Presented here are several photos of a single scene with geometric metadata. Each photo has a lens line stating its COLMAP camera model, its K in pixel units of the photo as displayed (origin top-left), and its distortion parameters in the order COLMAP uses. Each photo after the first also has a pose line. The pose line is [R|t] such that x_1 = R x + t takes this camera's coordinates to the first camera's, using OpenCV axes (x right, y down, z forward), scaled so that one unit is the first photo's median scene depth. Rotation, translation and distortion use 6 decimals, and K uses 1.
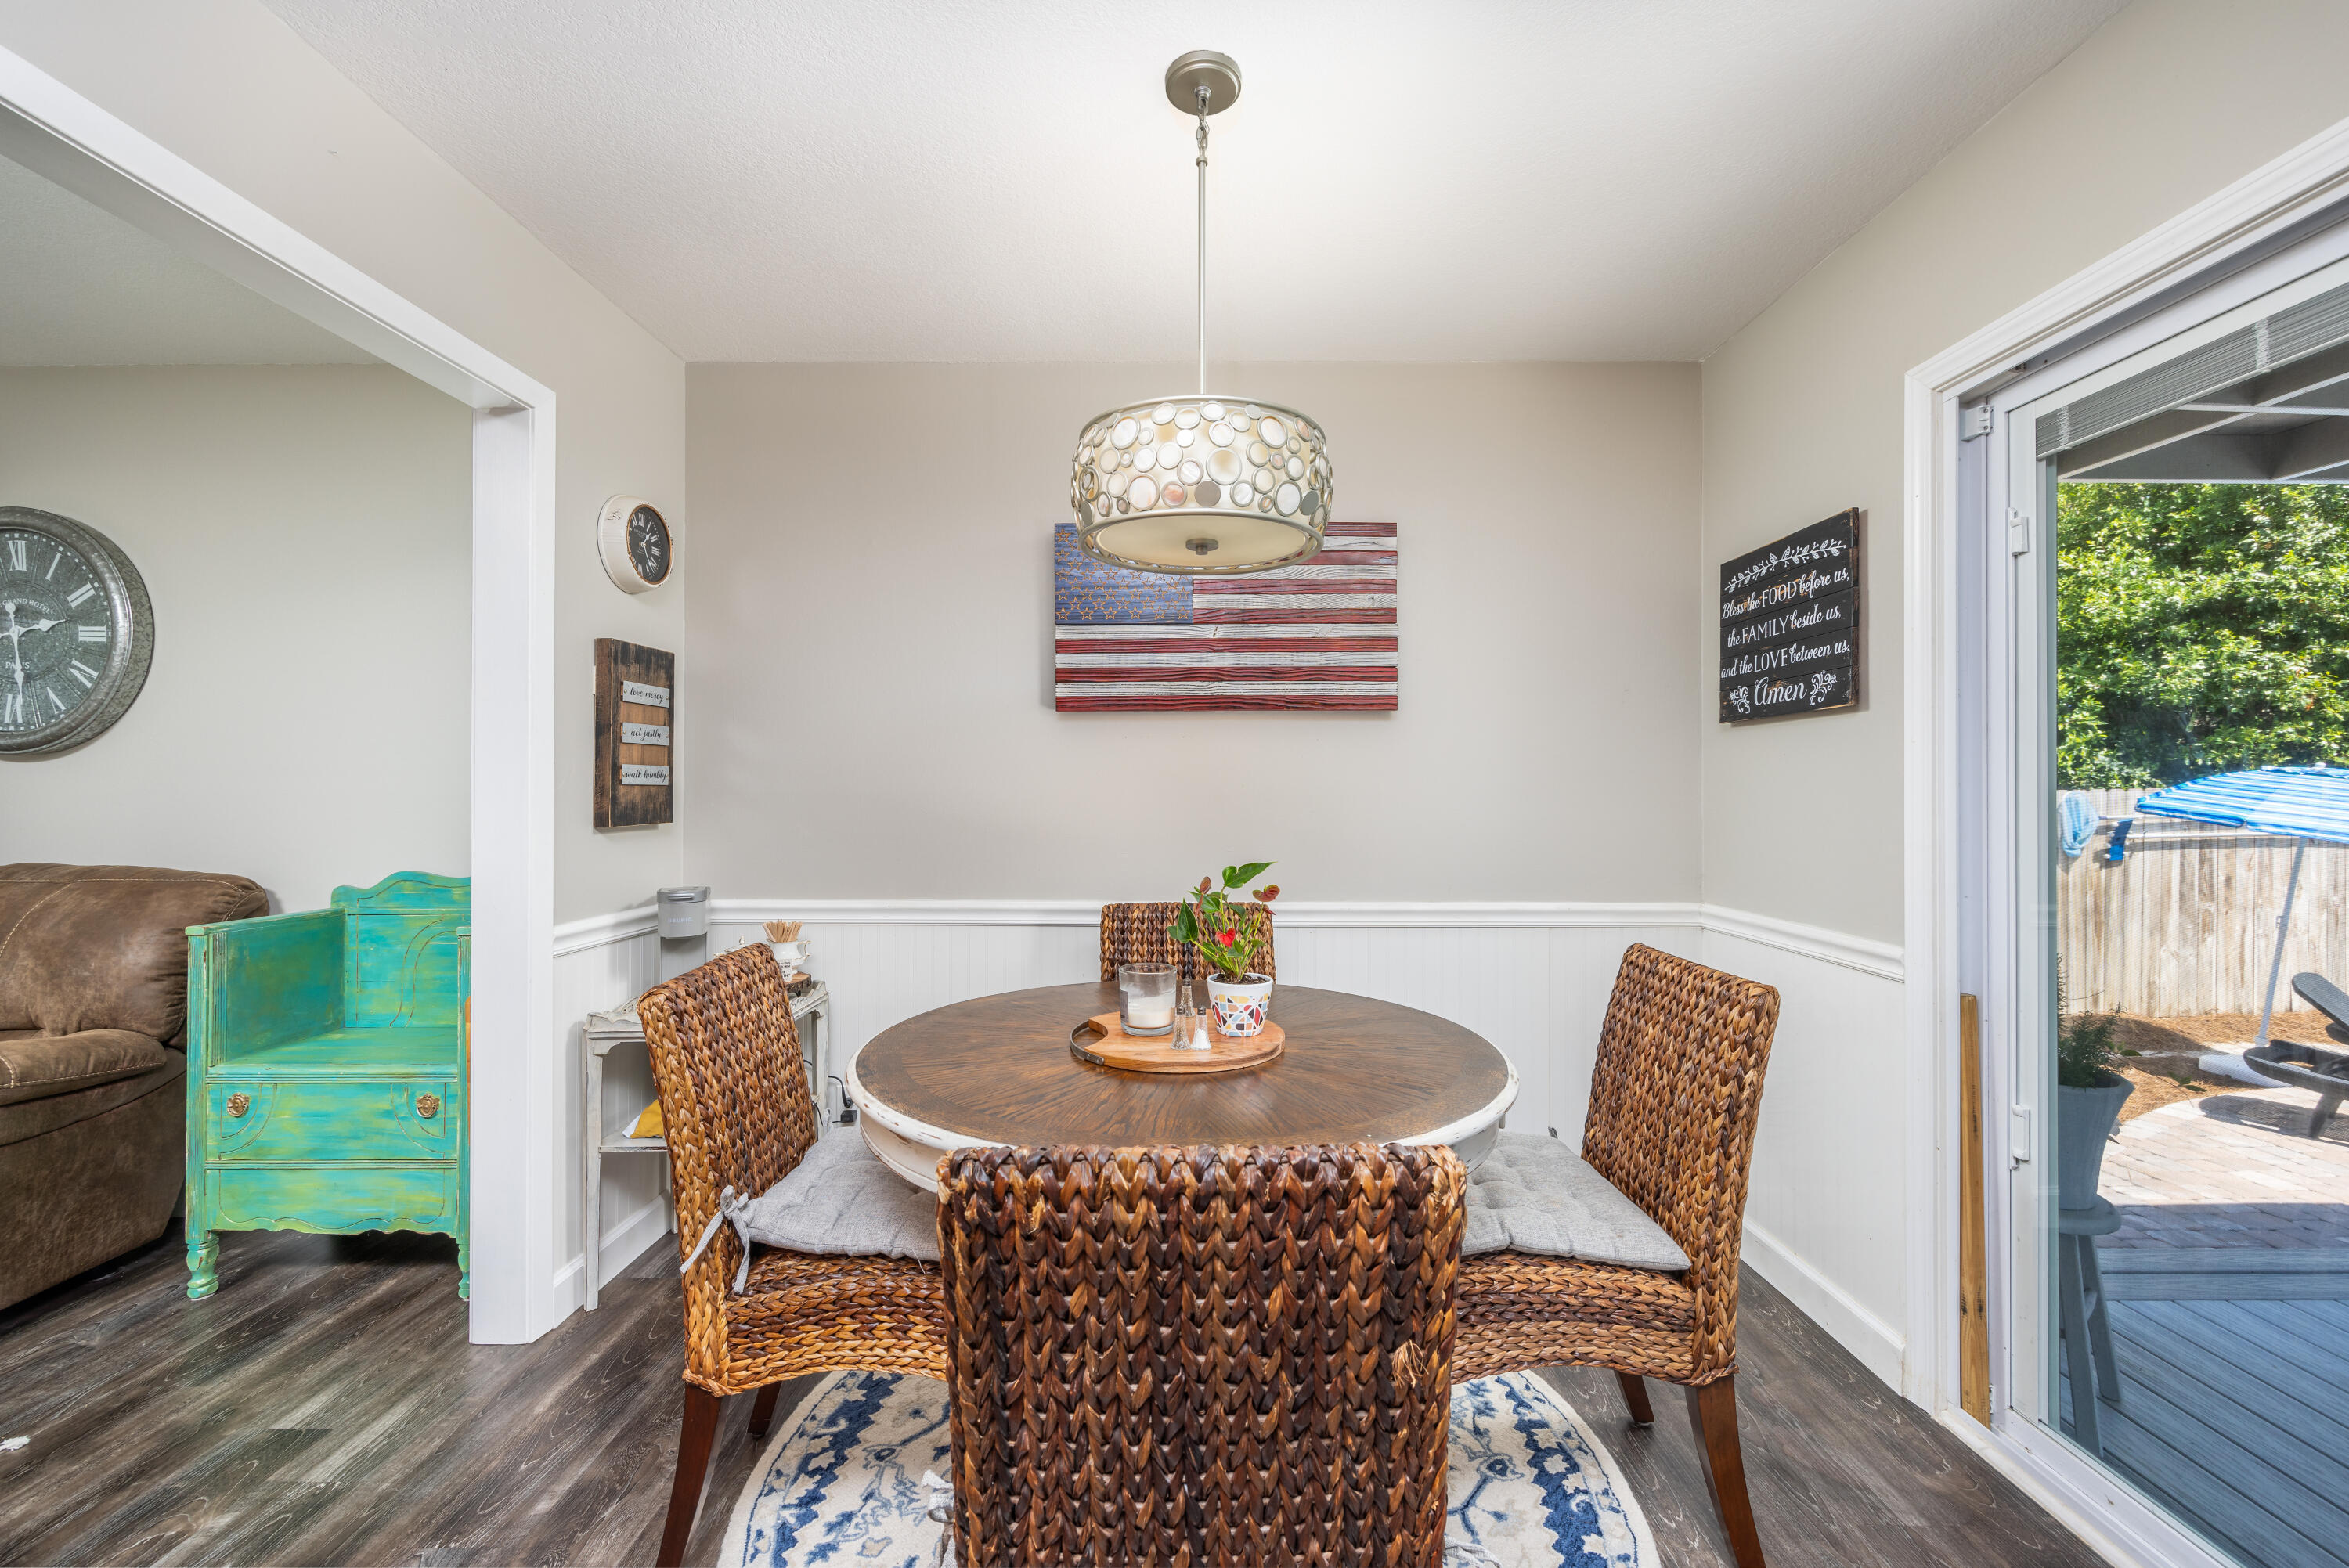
lens RADIAL K [[938.0, 0, 1174.5], [0, 938.0, 784.0], [0, 0, 1]] dist [0.000886, -0.000023]
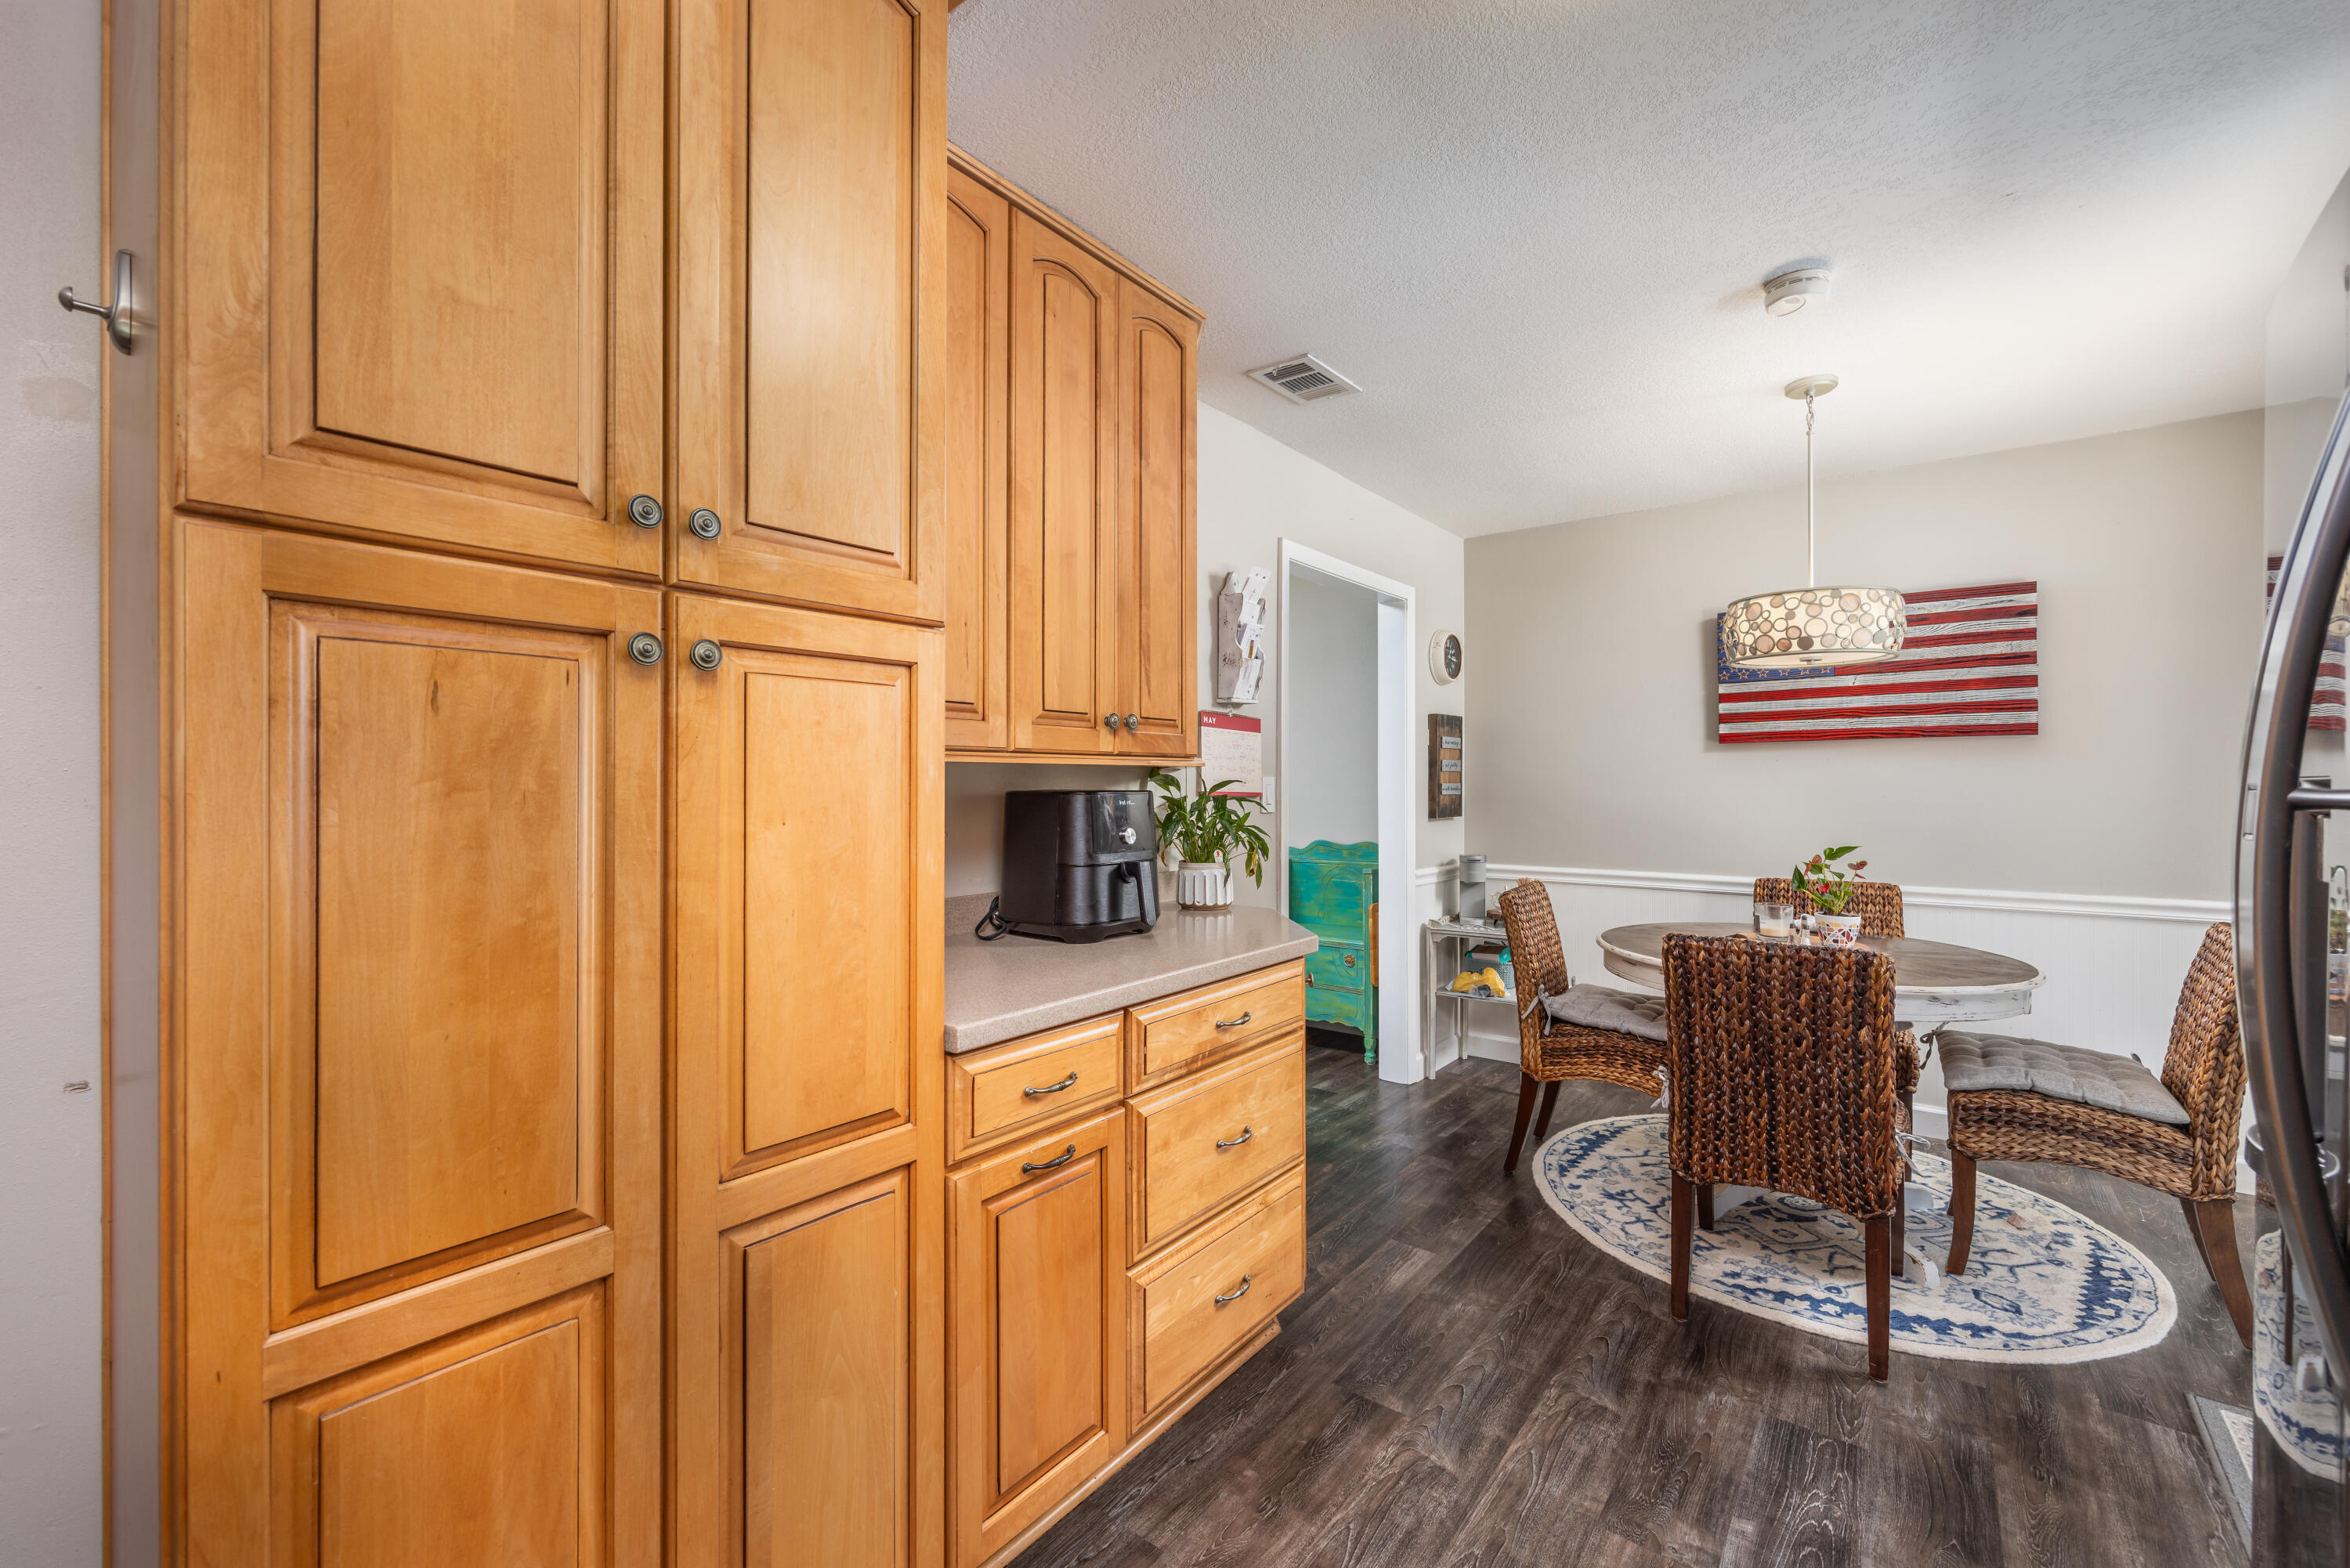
lens RADIAL K [[988.3, 0, 1166.4], [0, 988.3, 783.3], [0, 0, 1]] dist [0.002541, 0.001029]
pose [[0.798633, -0.001875, -0.601815, 0.140330], [0.004138, 0.999989, 0.002376, -0.030714], [0.601804, -0.004388, 0.798632, -0.911402]]
